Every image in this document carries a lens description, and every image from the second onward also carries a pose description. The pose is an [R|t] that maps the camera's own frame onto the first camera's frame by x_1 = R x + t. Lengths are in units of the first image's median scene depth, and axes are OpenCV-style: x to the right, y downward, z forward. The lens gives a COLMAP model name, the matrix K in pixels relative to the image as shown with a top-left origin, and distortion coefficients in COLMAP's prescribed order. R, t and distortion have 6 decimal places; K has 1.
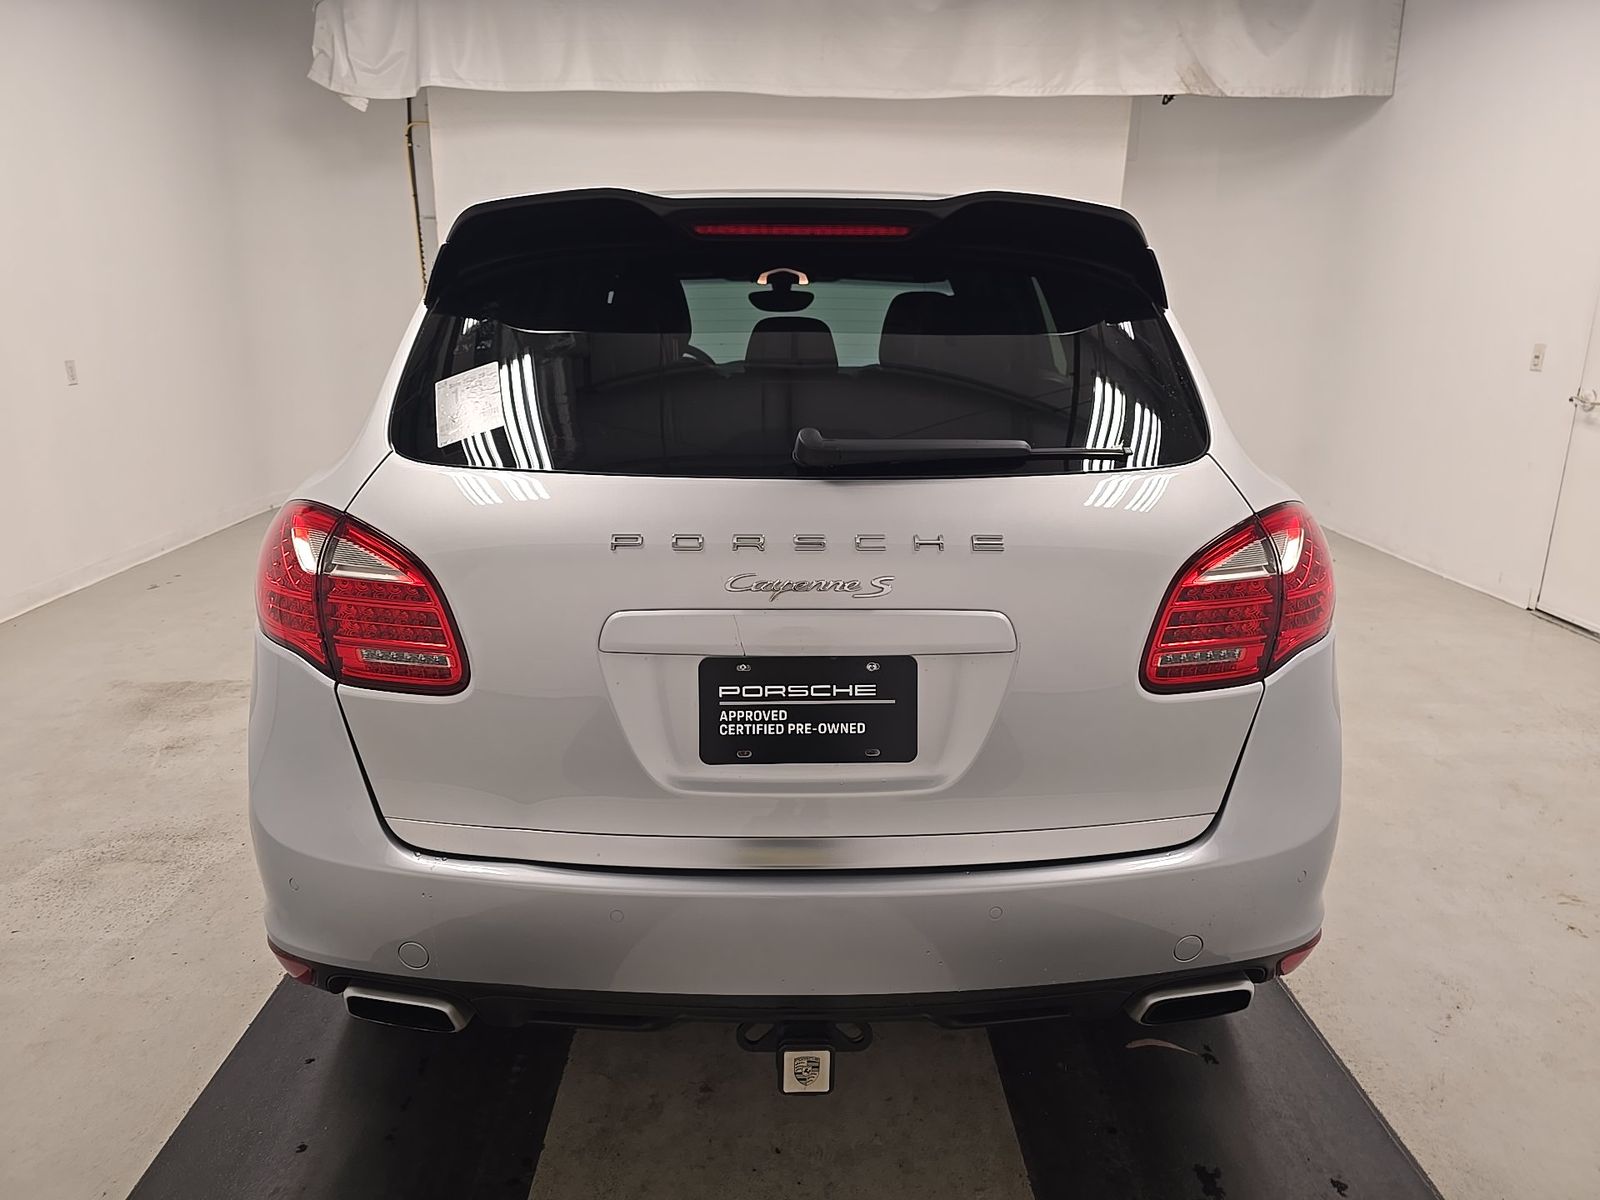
lens RADIAL K [[1057.2, 0, 777.7], [0, 1057.2, 607.7], [0, 0, 1]] dist [0.080258, -0.106602]
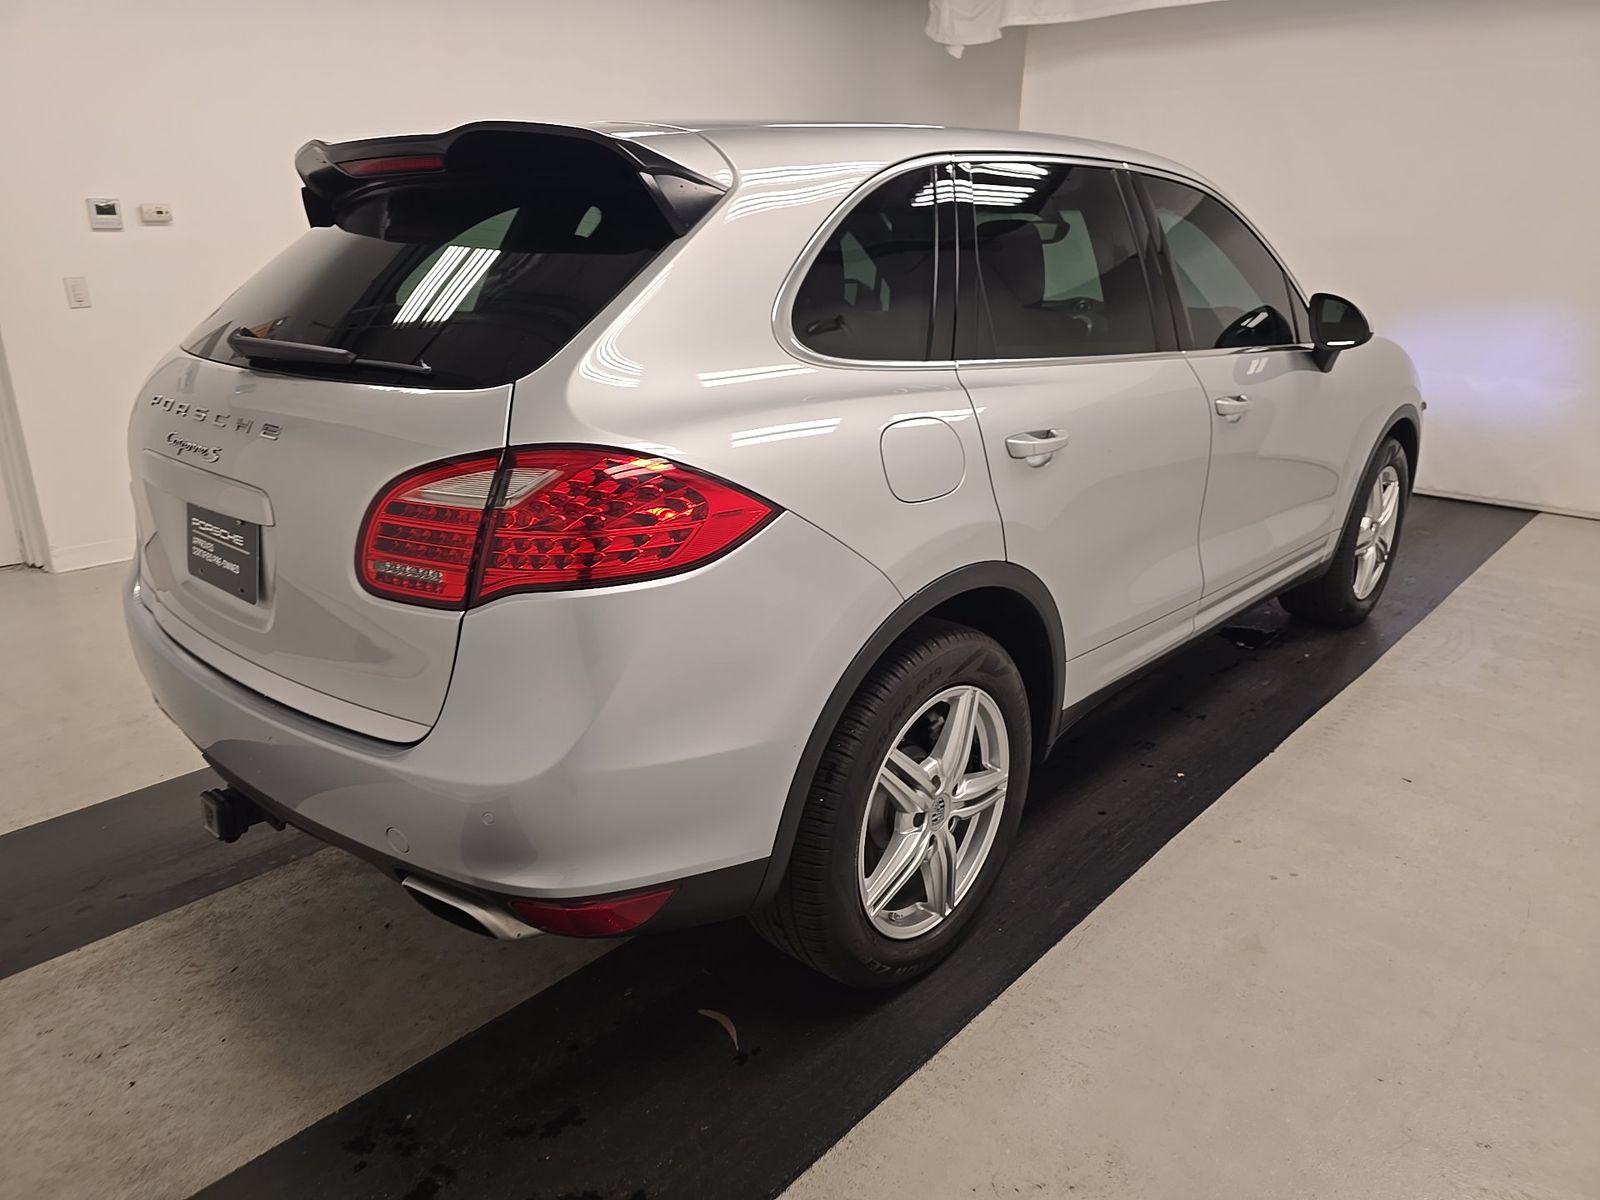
lens RADIAL K [[1063.6, 0, 784.7], [0, 1063.6, 594.9], [0, 0, 1]] dist [0.007918, 0.002889]
pose [[0.733769, 0.211173, -0.645747, 1.107537], [-0.182762, 0.976785, 0.111755, -0.094643], [0.654355, 0.036016, 0.755329, 0.372196]]
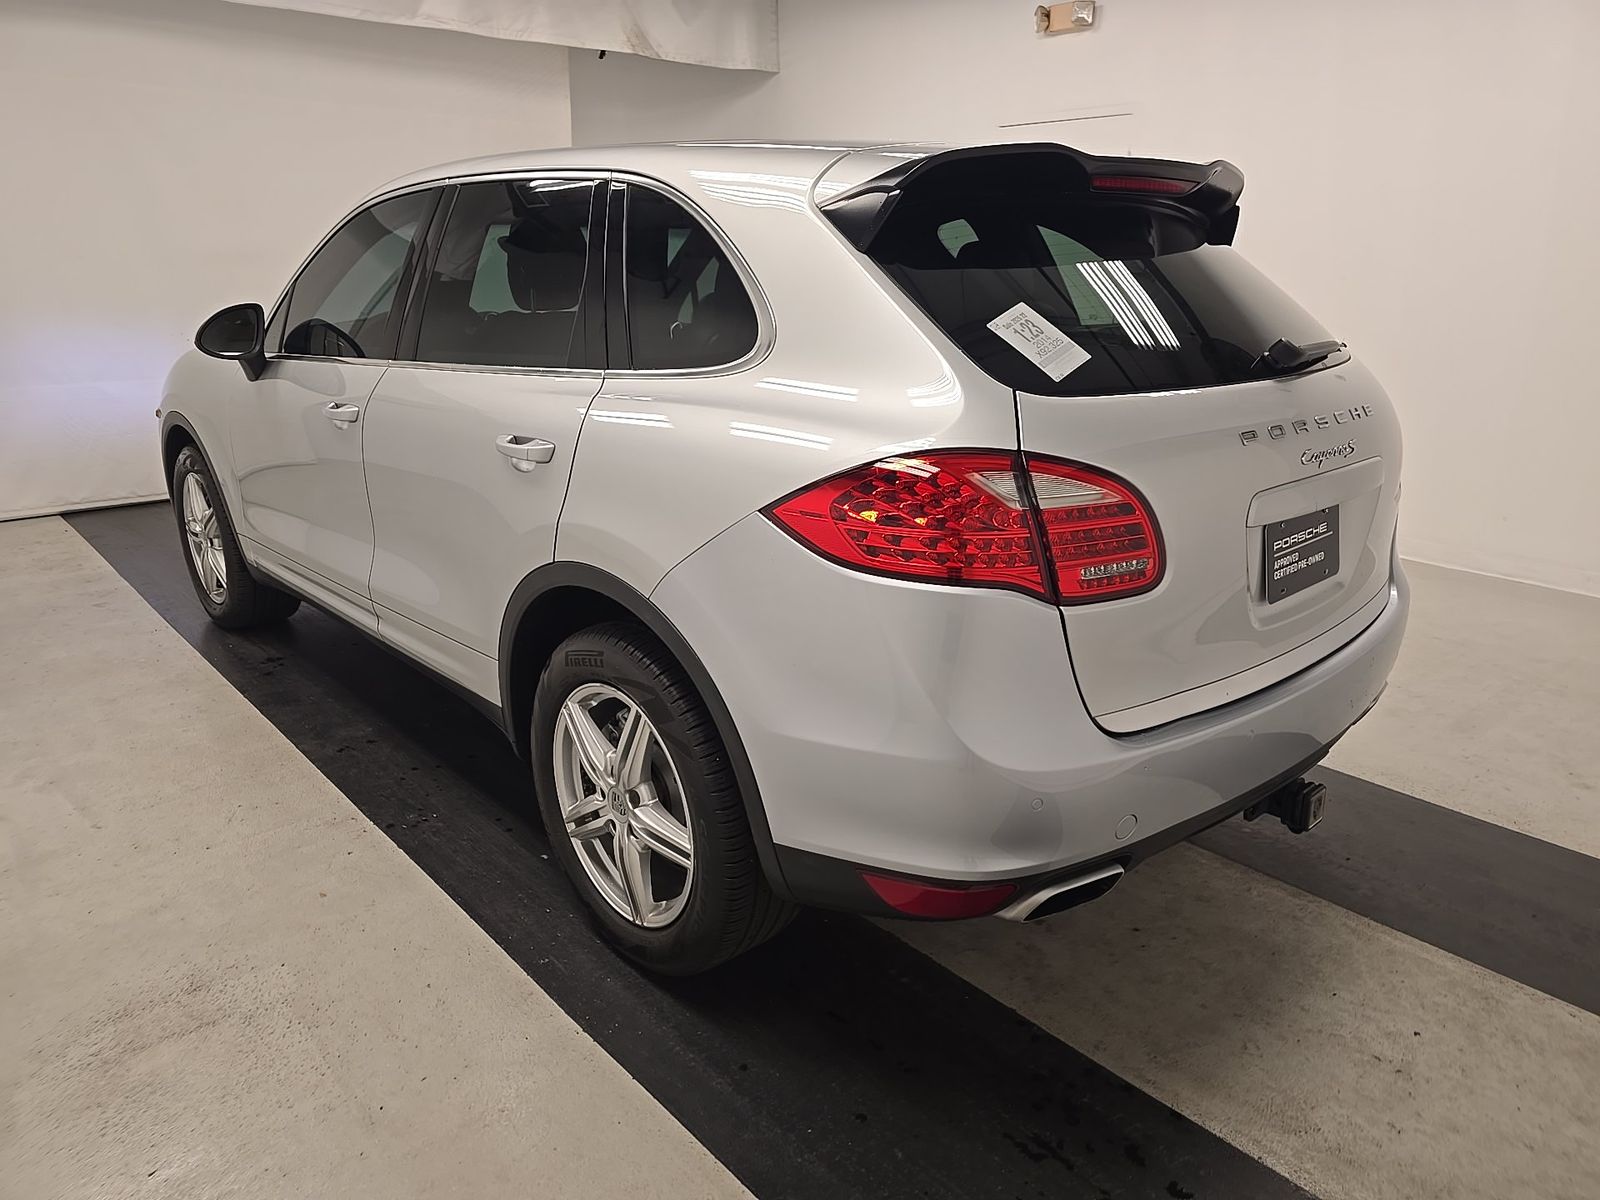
lens RADIAL K [[1063.6, 0, 784.7], [0, 1063.6, 594.9], [0, 0, 1]] dist [0.007918, 0.002889]
pose [[0.760938, -0.200953, 0.616920, -1.057550], [0.176823, 0.979066, 0.100815, -0.080391], [-0.624265, 0.032371, 0.780542, 0.281251]]
